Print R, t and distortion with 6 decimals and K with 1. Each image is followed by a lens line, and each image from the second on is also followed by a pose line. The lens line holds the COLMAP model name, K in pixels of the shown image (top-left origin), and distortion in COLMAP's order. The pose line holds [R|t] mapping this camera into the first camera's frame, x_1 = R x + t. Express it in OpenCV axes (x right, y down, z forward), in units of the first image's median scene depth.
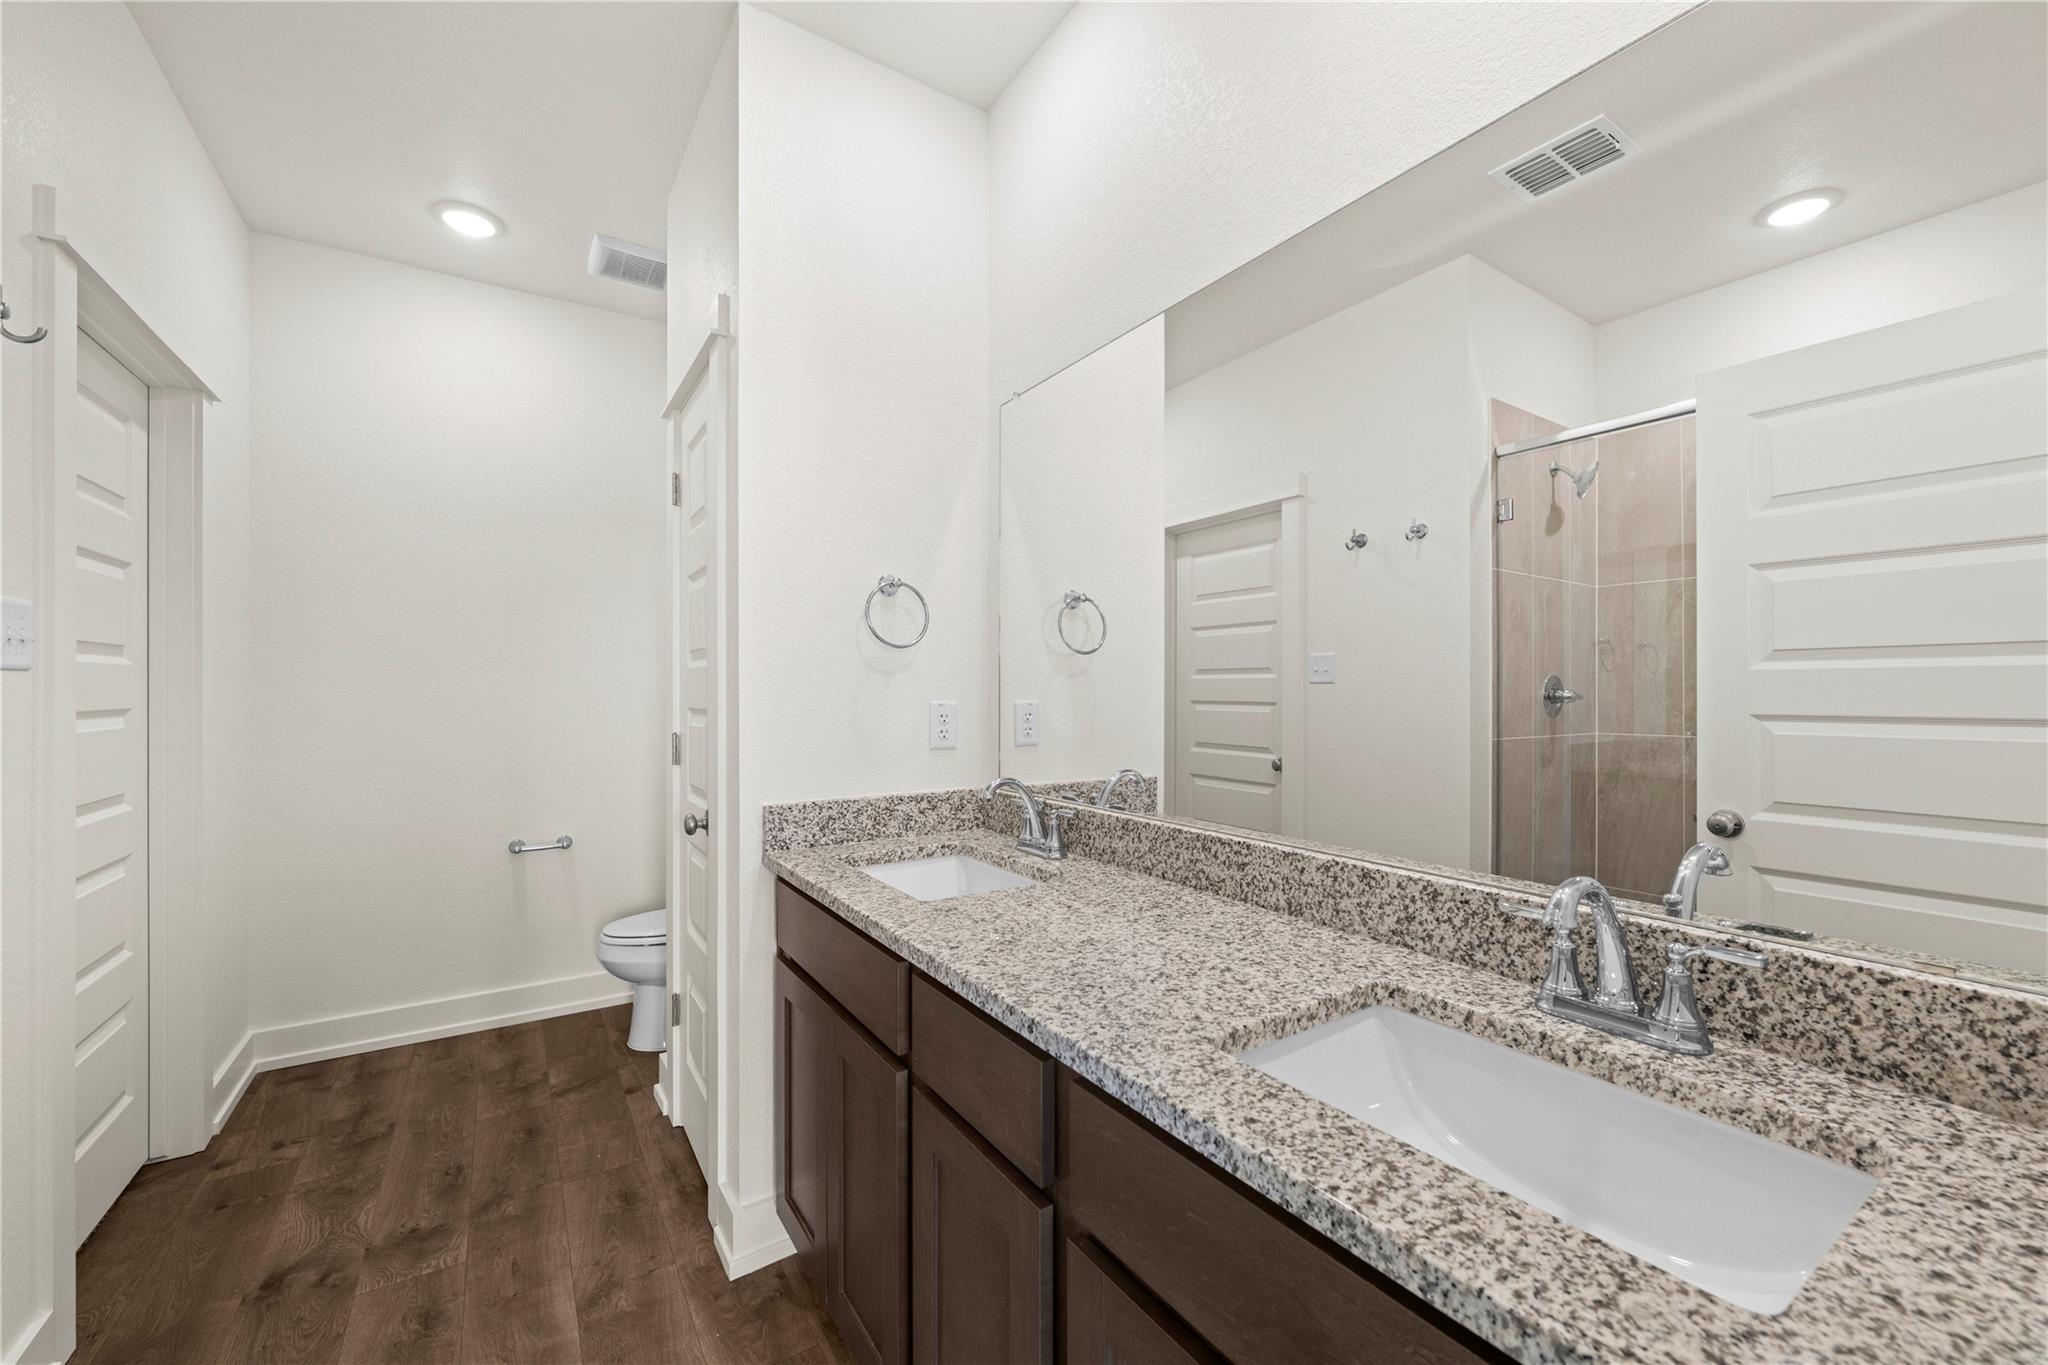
lens RADIAL K [[814.9, 0, 1034.8], [0, 814.9, 695.9], [0, 0, 1]] dist [0.002100, -0.000754]
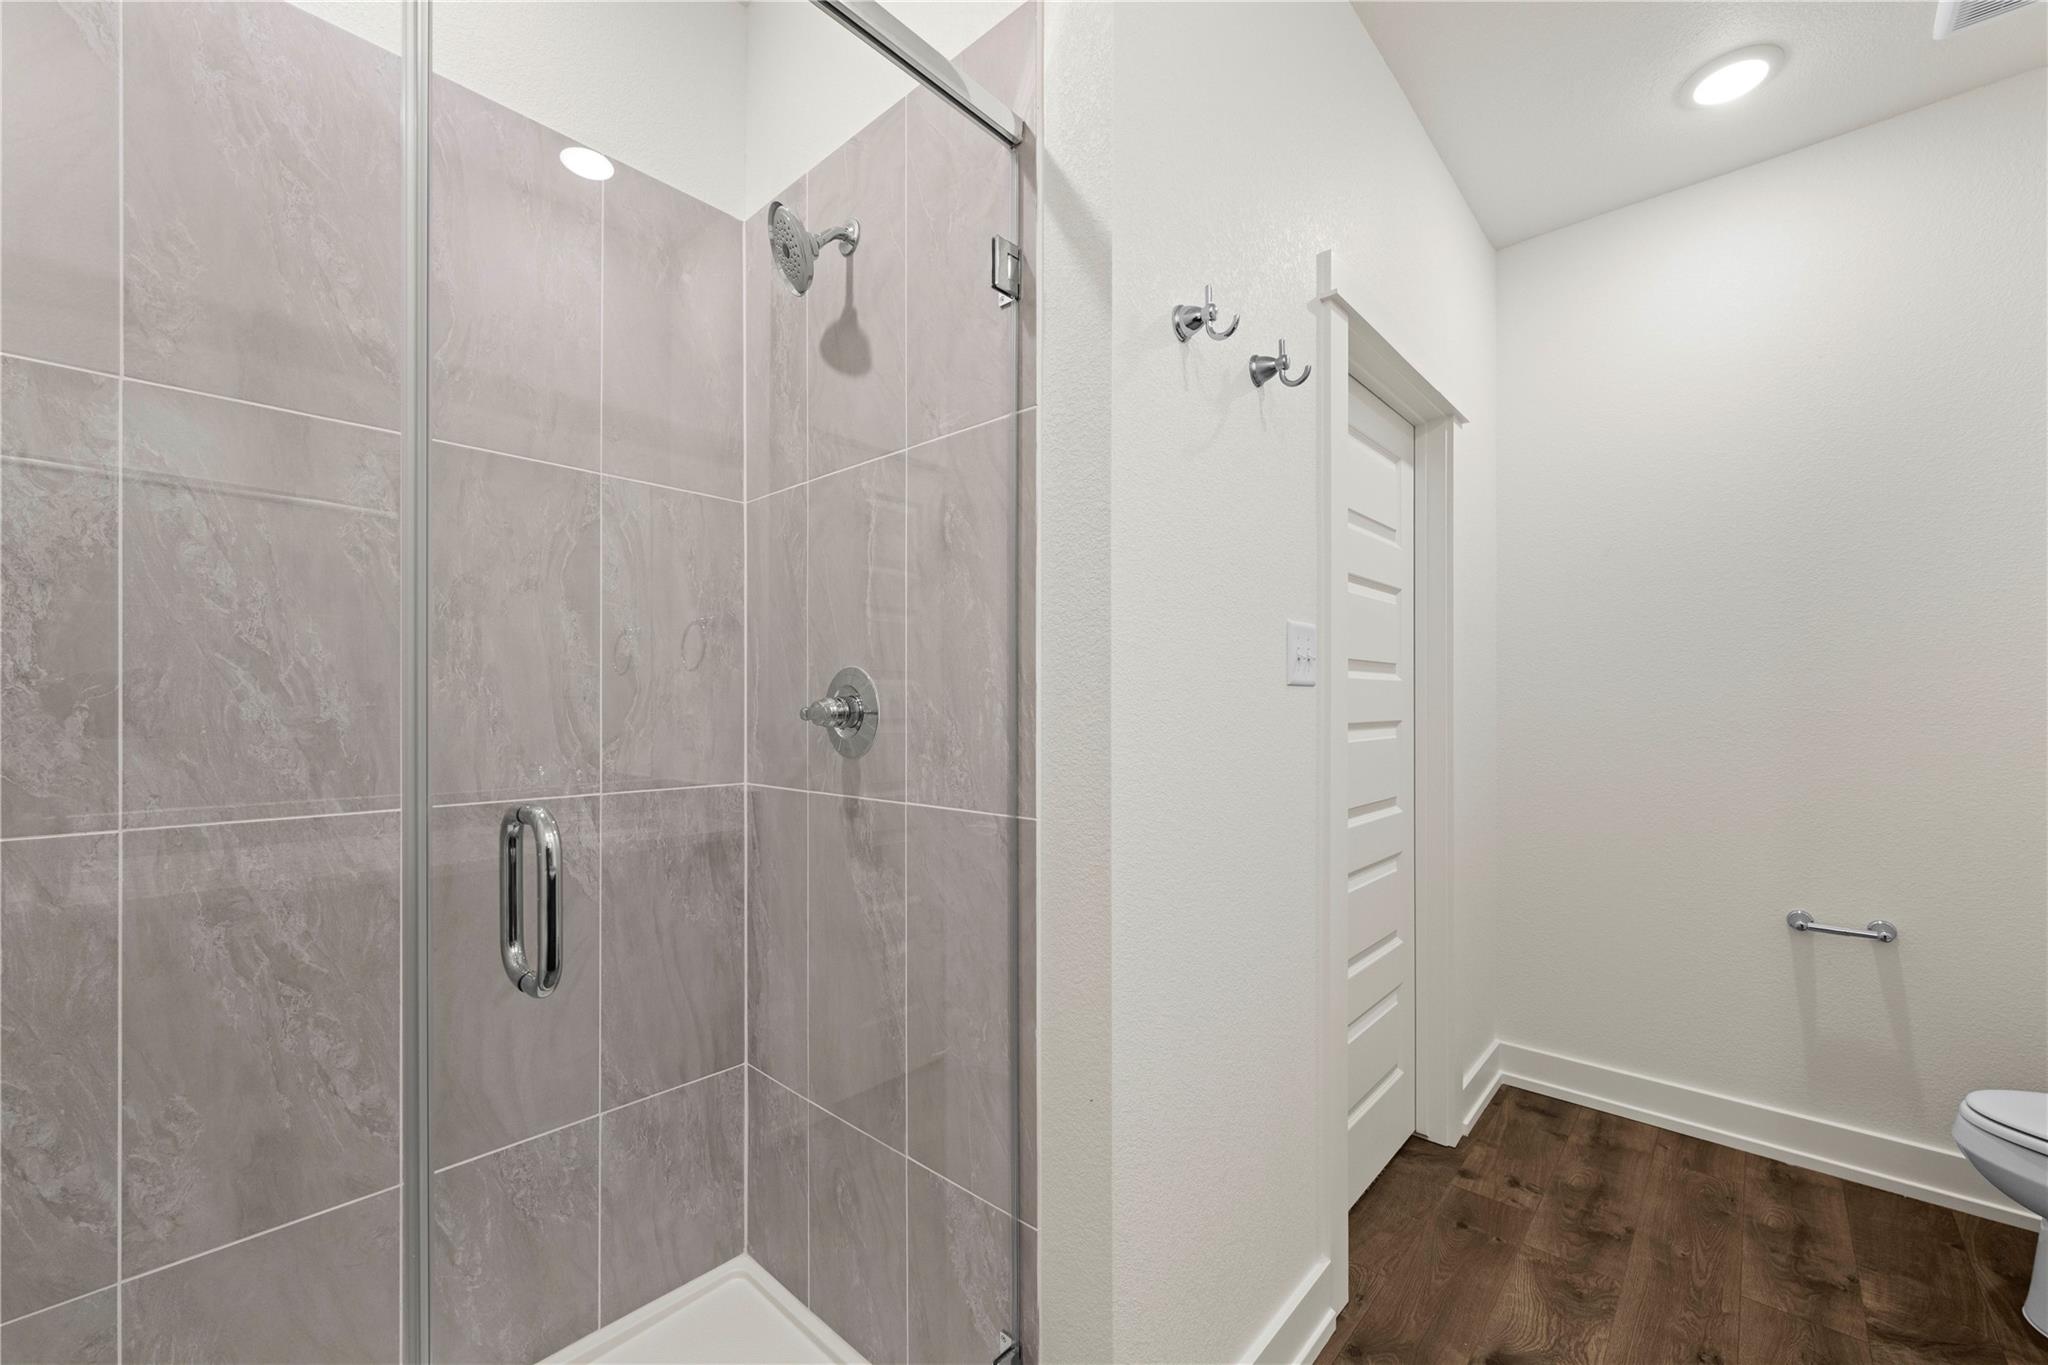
lens RADIAL K [[814.9, 0, 1036.0], [0, 814.9, 697.6], [0, 0, 1]] dist [0.002100, -0.000754]
pose [[0.261604, -0.007448, -0.965147, -0.165739], [-0.008427, 0.999914, -0.010000, -0.000385], [0.965139, 0.010749, 0.261519, 0.227315]]
